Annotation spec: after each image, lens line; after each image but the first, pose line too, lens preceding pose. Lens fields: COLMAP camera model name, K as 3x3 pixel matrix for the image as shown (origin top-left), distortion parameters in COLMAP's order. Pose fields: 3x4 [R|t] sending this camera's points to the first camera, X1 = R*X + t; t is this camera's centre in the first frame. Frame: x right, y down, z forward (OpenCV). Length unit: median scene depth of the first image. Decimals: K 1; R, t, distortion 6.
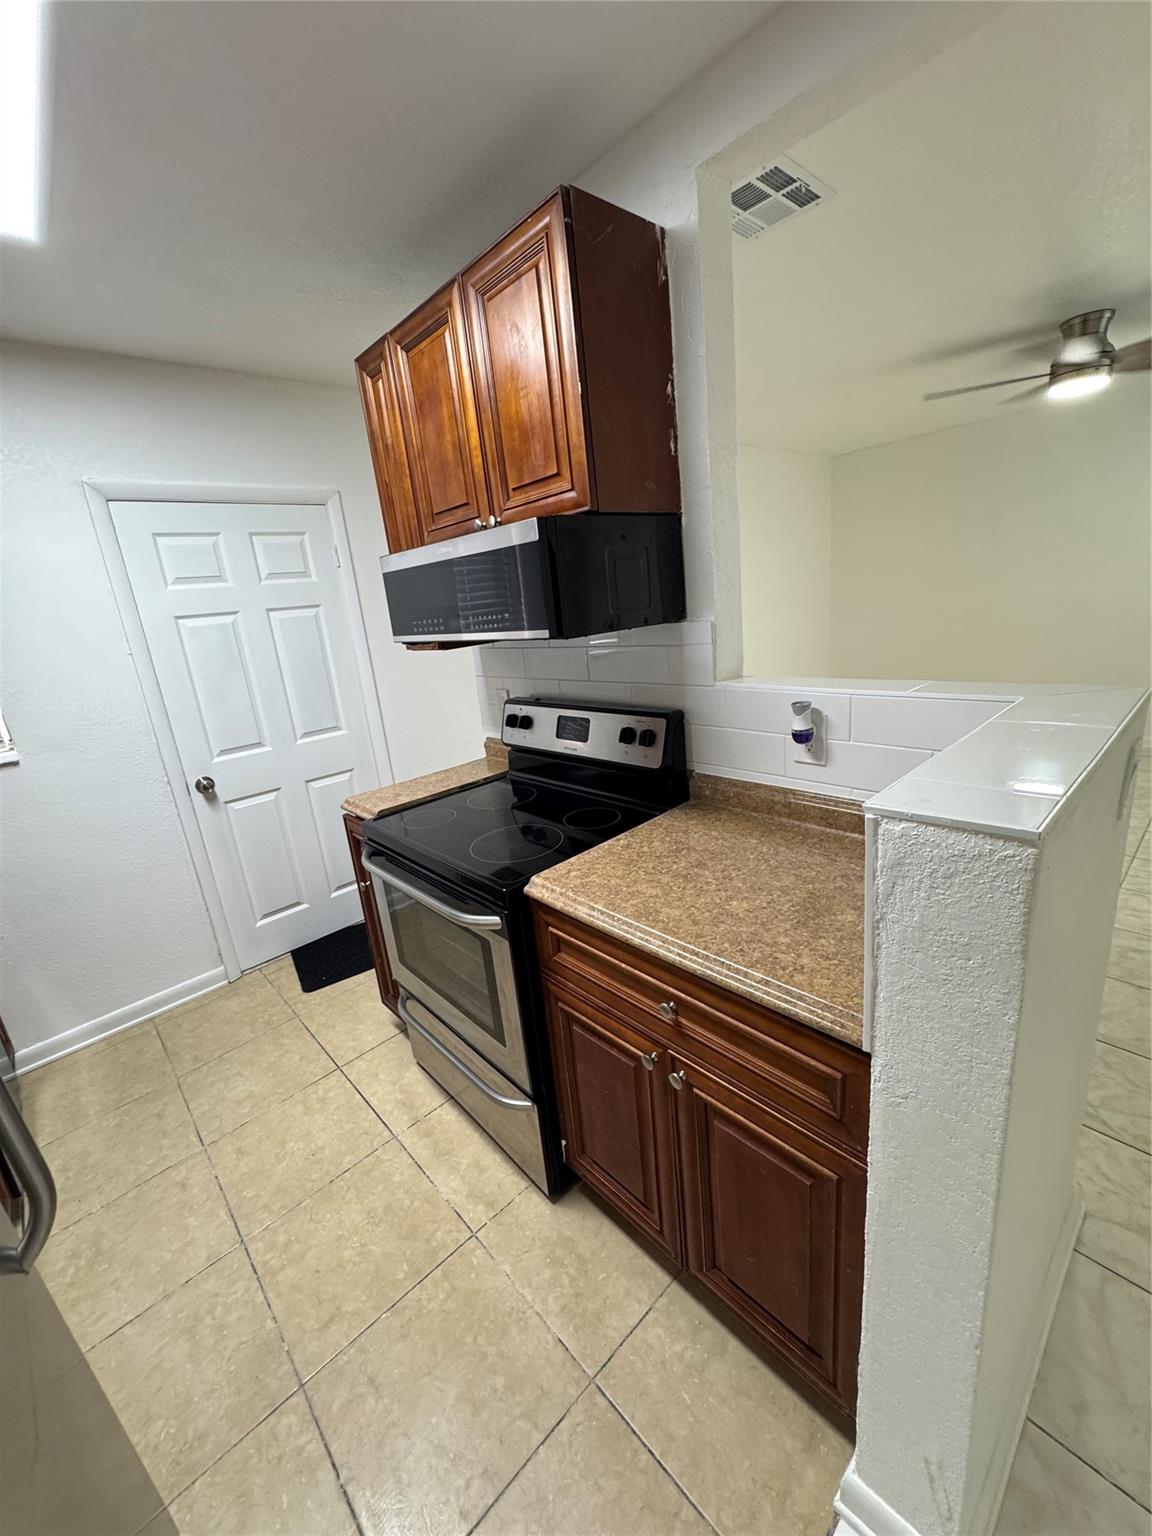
lens RADIAL K [[611.0, 0, 580.5], [0, 611.0, 773.2], [0, 0, 1]] dist [-0.002539, 0.000209]
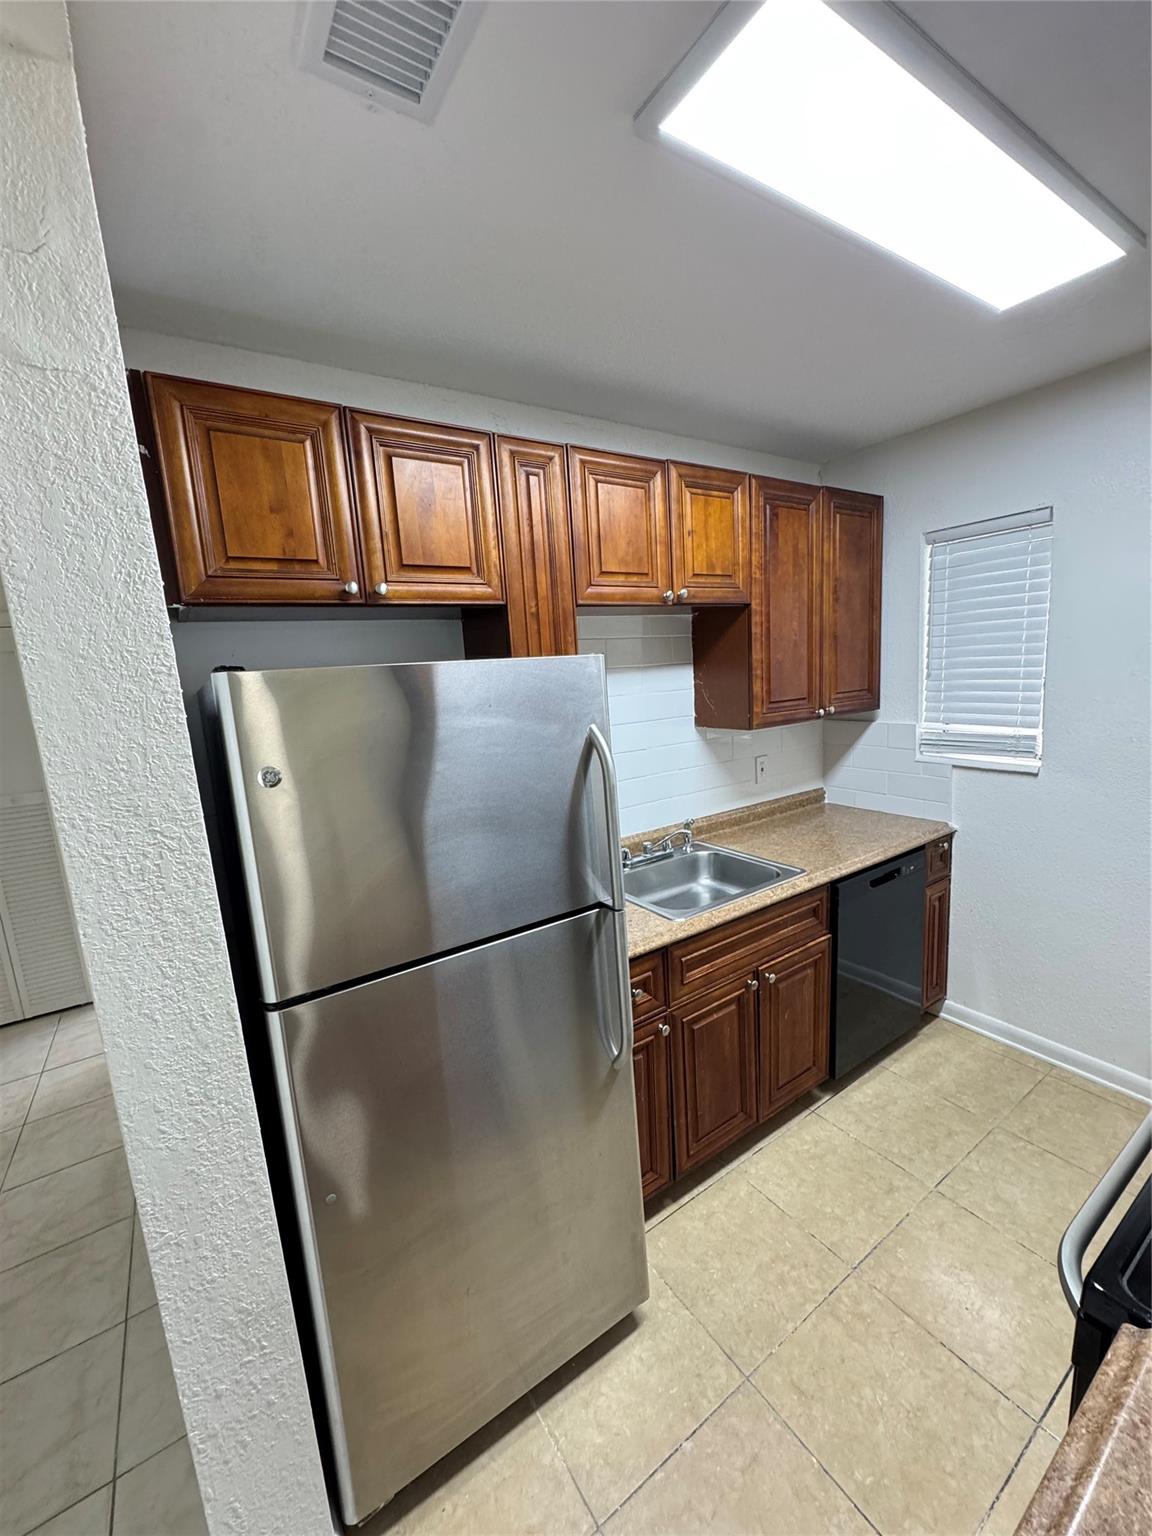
lens RADIAL K [[618.2, 0, 573.1], [0, 618.2, 762.1], [0, 0, 1]] dist [0.000531, 0.000172]
pose [[-0.156863, 0.266106, -0.951095, 0.280666], [-0.193738, 0.936015, 0.293840, -0.248790], [0.968431, 0.230356, -0.095271, 0.396744]]
